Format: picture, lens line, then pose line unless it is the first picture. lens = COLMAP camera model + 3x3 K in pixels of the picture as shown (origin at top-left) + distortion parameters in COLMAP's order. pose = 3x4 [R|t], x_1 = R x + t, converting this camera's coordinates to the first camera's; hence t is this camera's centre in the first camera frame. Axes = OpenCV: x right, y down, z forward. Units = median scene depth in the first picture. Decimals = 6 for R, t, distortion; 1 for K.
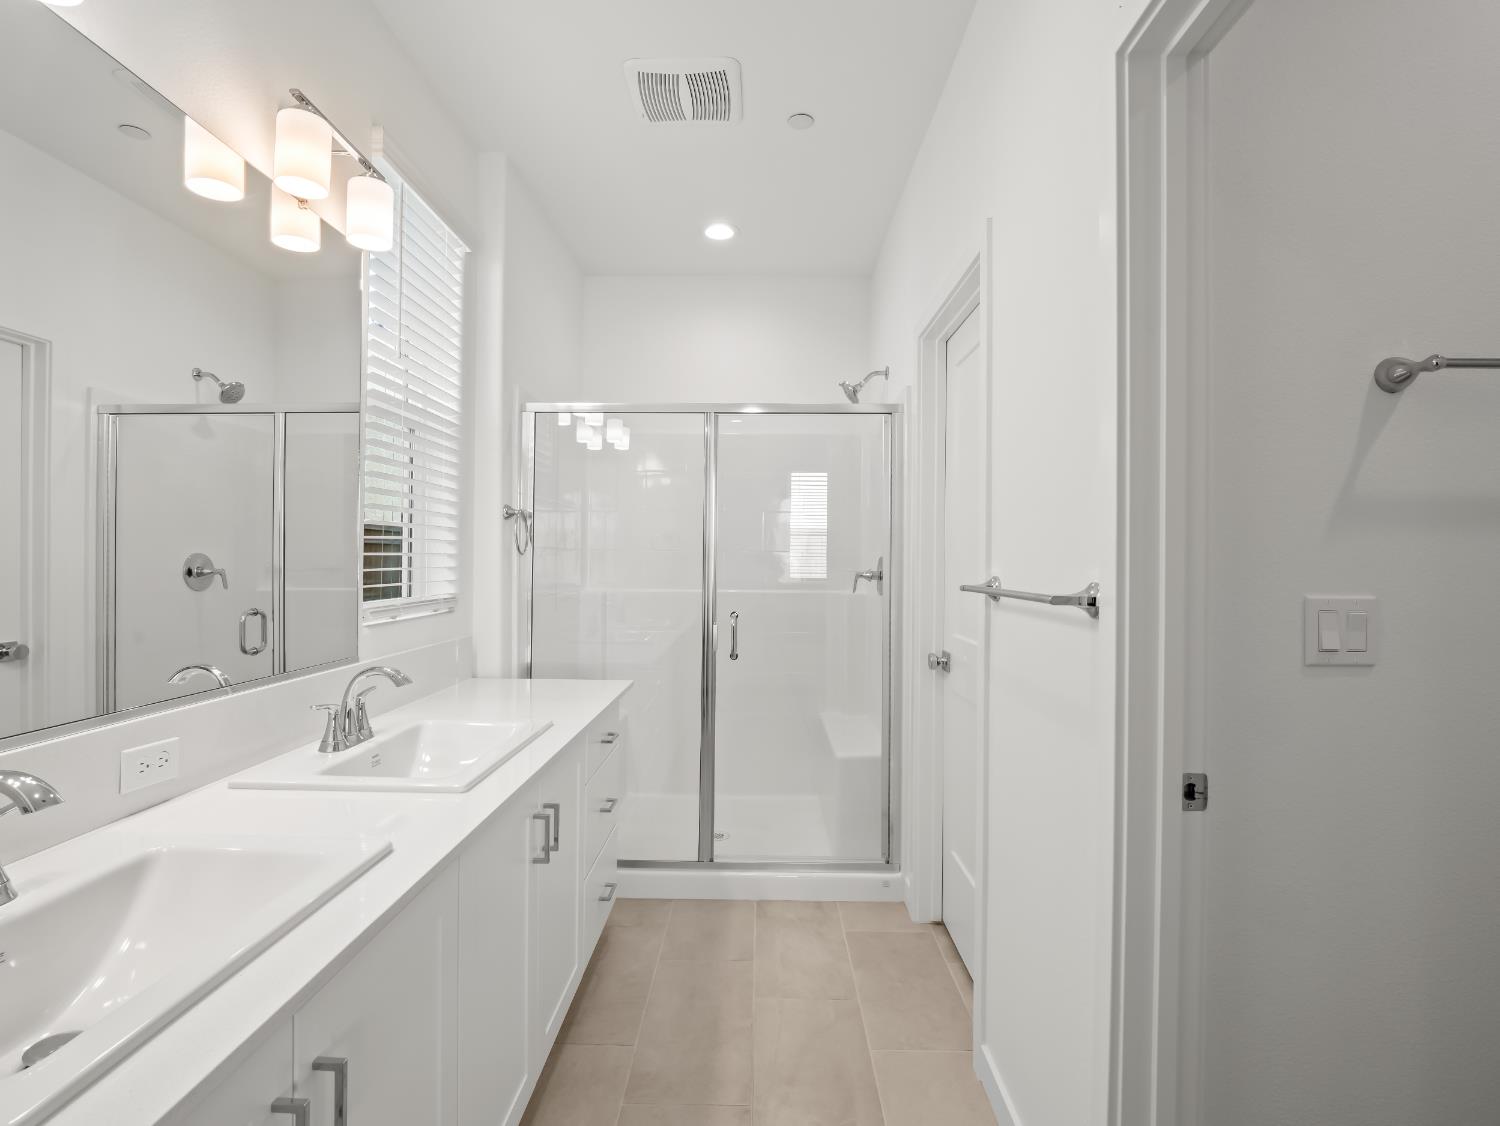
lens RADIAL K [[727.3, 0, 745.2], [0, 727.3, 552.3], [0, 0, 1]] dist [-0.007064, -0.007467]
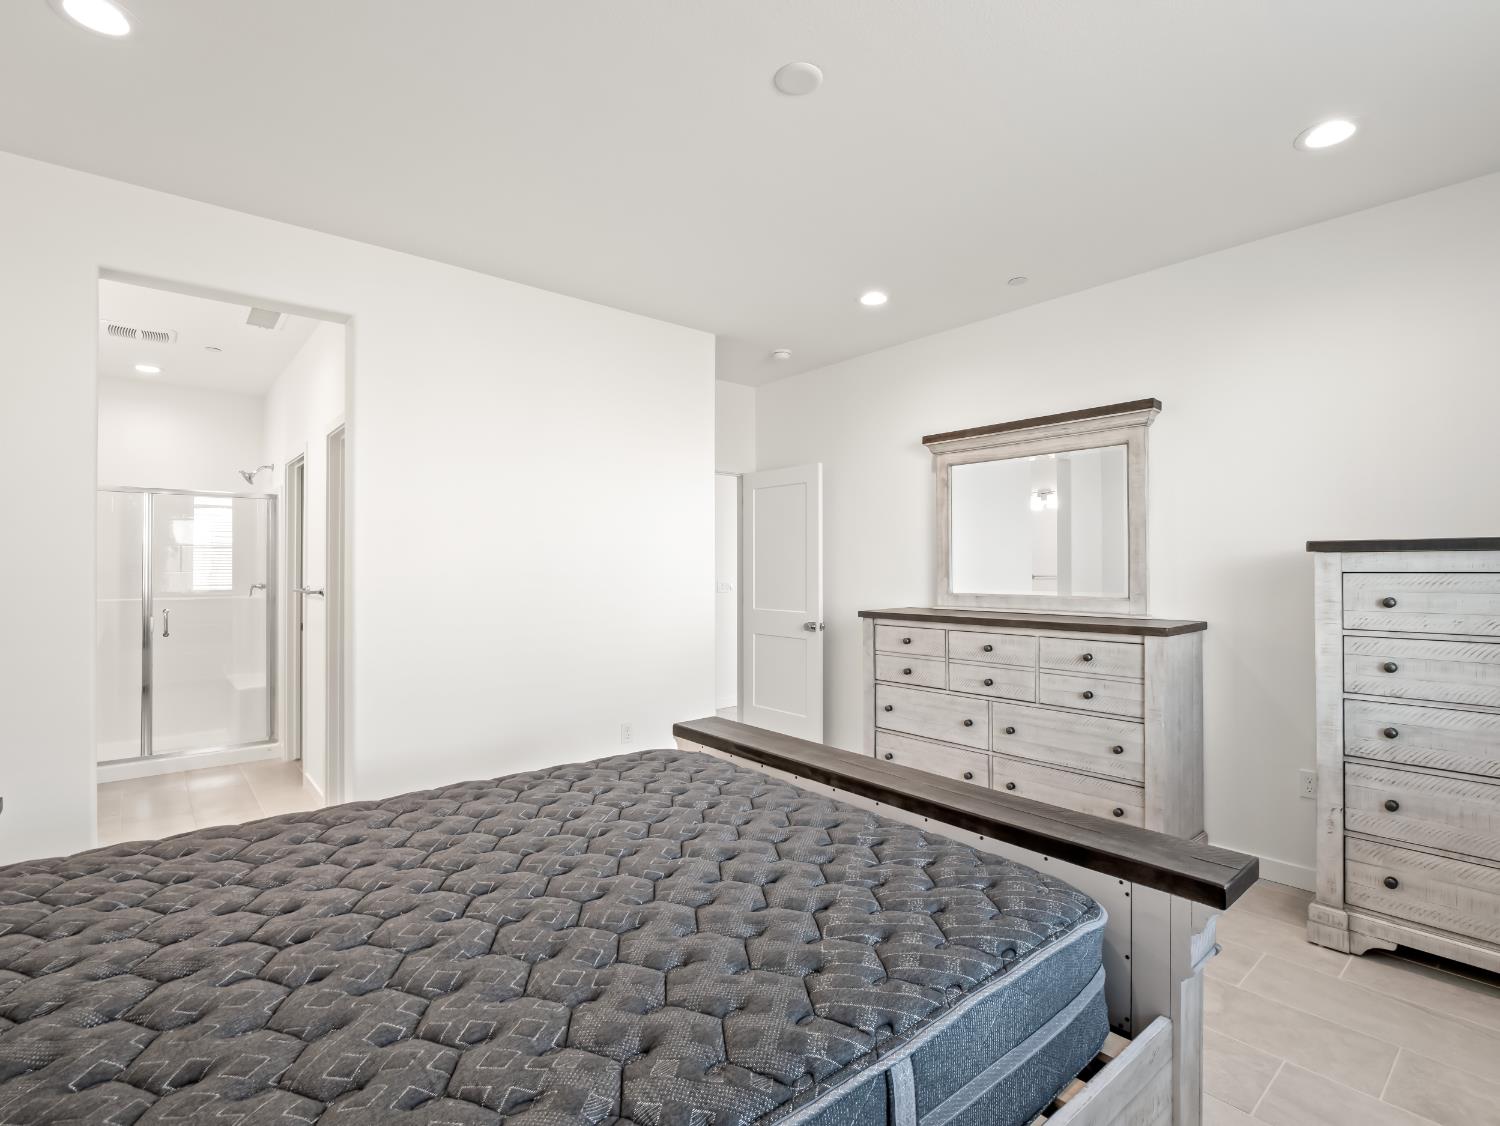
lens RADIAL K [[727.3, 0, 745.1], [0, 727.3, 565.5], [0, 0, 1]] dist [-0.007064, -0.007467]
pose [[0.748052, -0.005347, 0.663618, -0.127922], [0.000082, 0.999968, 0.007964, -0.037187], [-0.663640, -0.005903, 0.748029, -1.239263]]
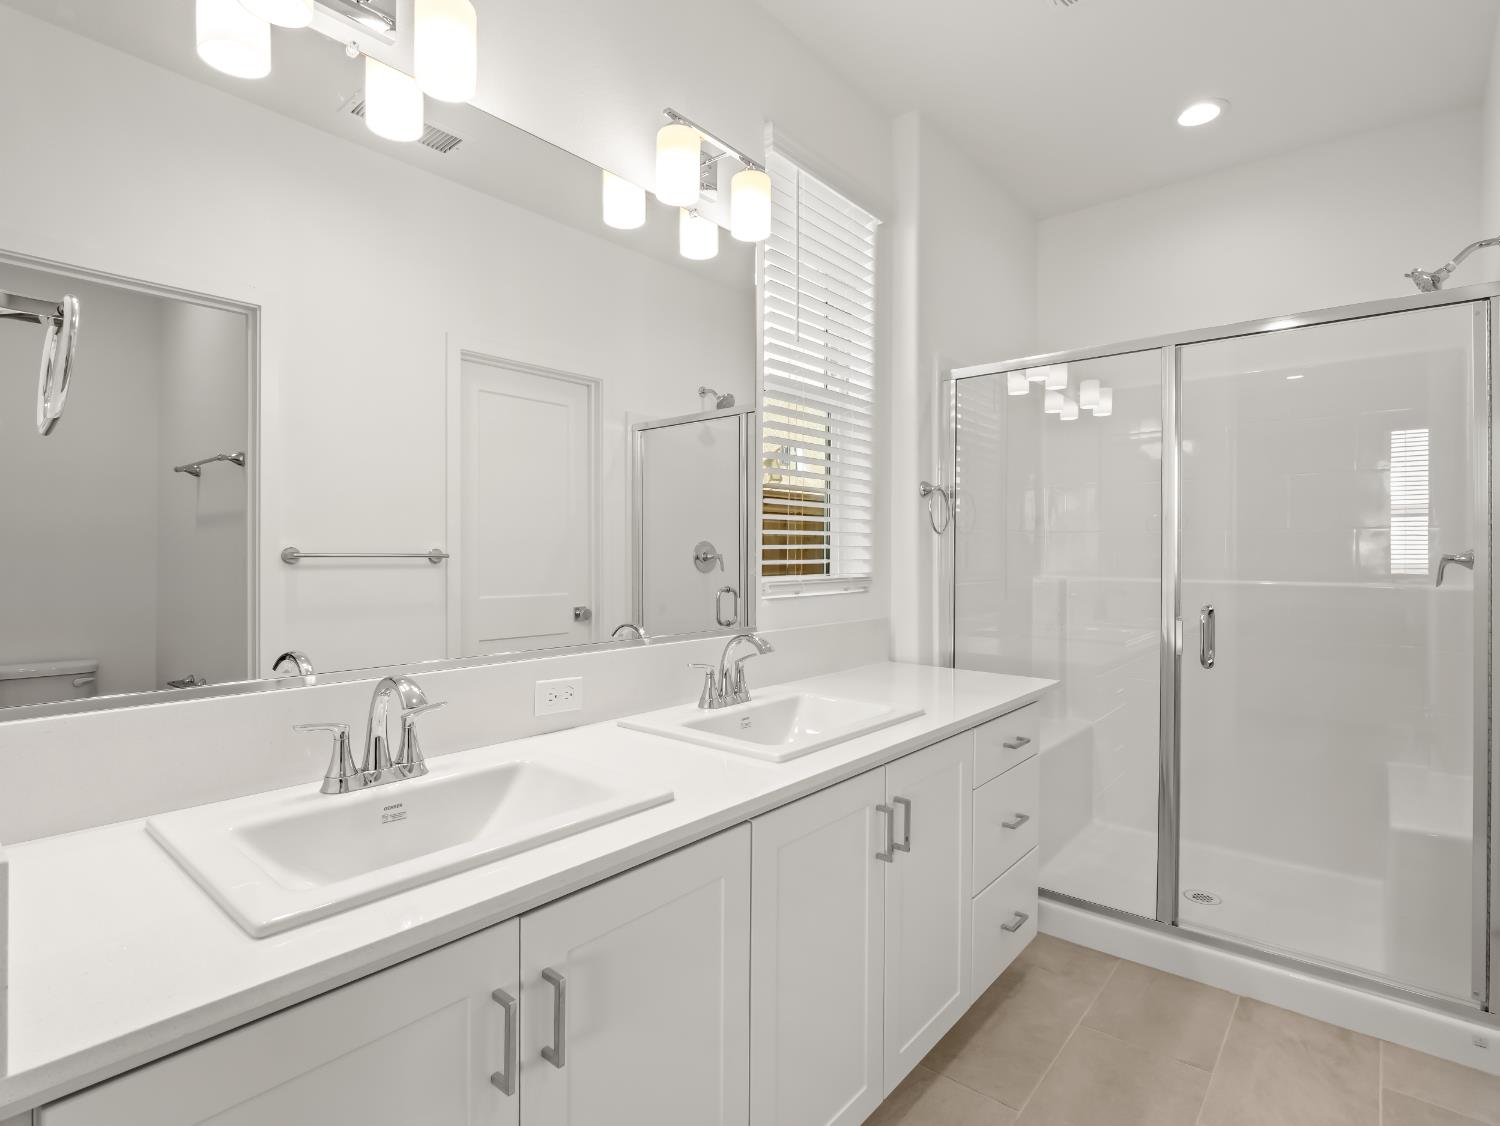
lens RADIAL K [[755.3, 0, 751.1], [0, 755.3, 550.5], [0, 0, 1]] dist [-0.002722, -0.003852]
pose [[0.778344, -0.006593, -0.627803, 0.112625], [0.007943, 0.999968, -0.000654, 0.023080], [0.627788, -0.004478, 0.778372, 0.094749]]
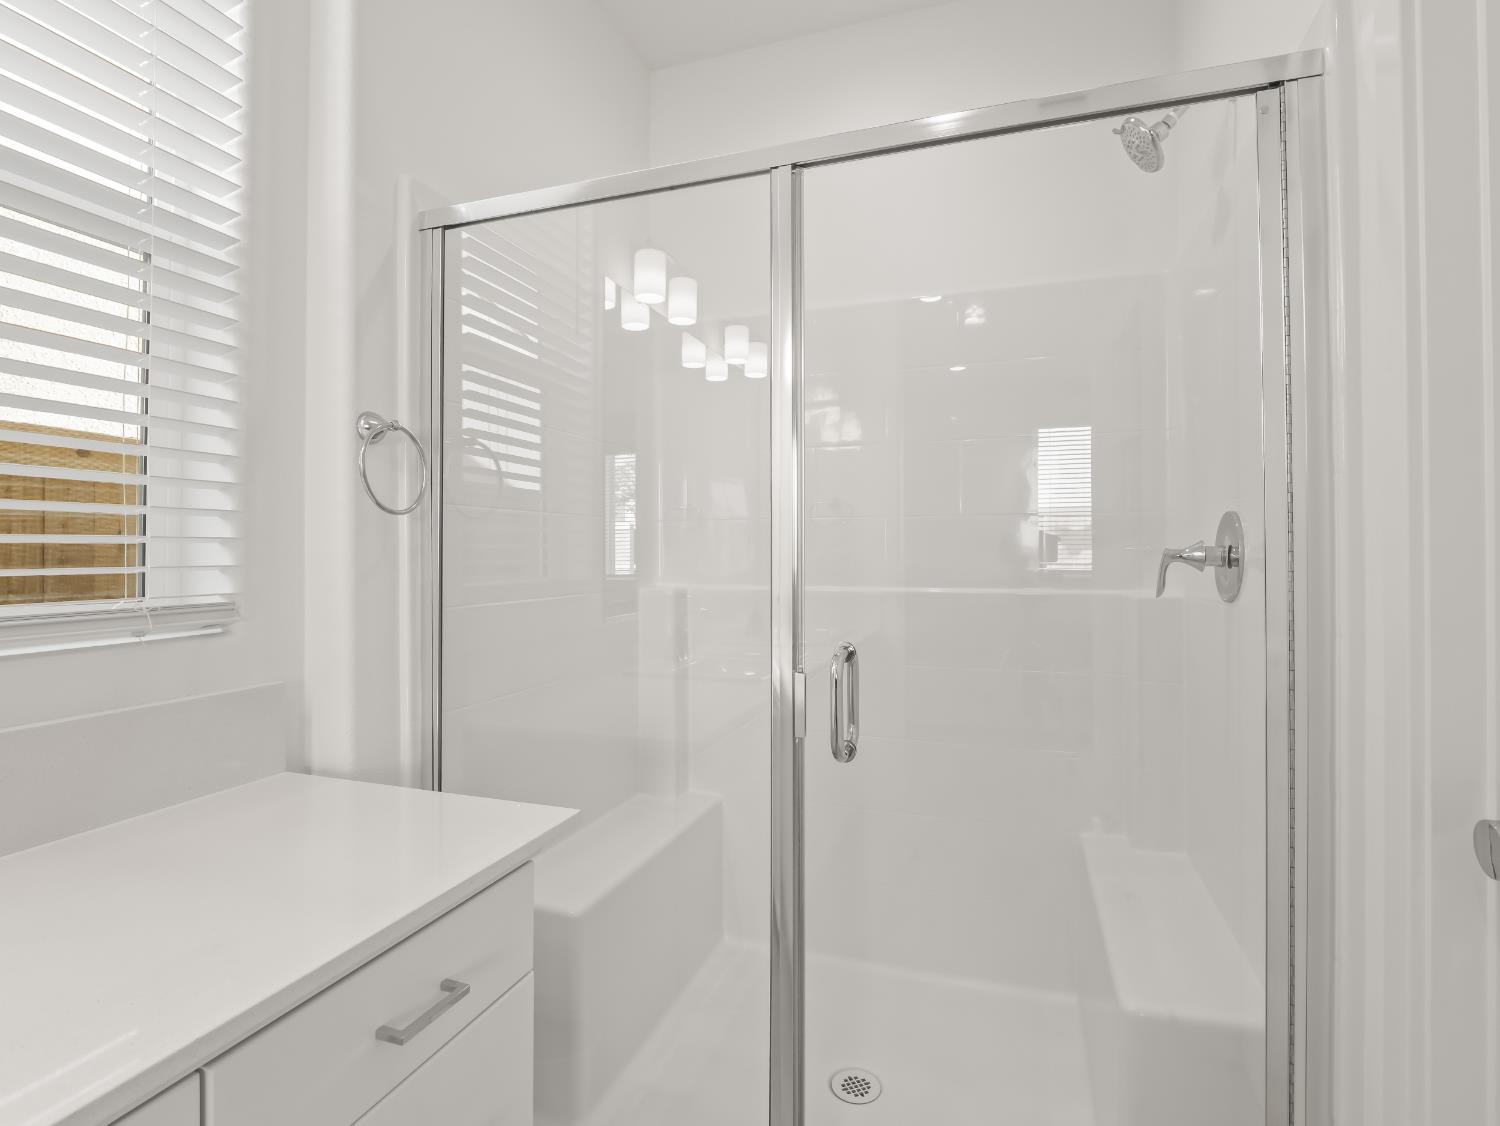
lens RADIAL K [[755.3, 0, 751.6], [0, 755.3, 551.1], [0, 0, 1]] dist [-0.002722, -0.003852]
pose [[0.951475, -0.011640, -0.307505, 0.068728], [0.013026, 0.999912, 0.002456, 0.029553], [0.307450, -0.006342, 0.951543, 0.599357]]
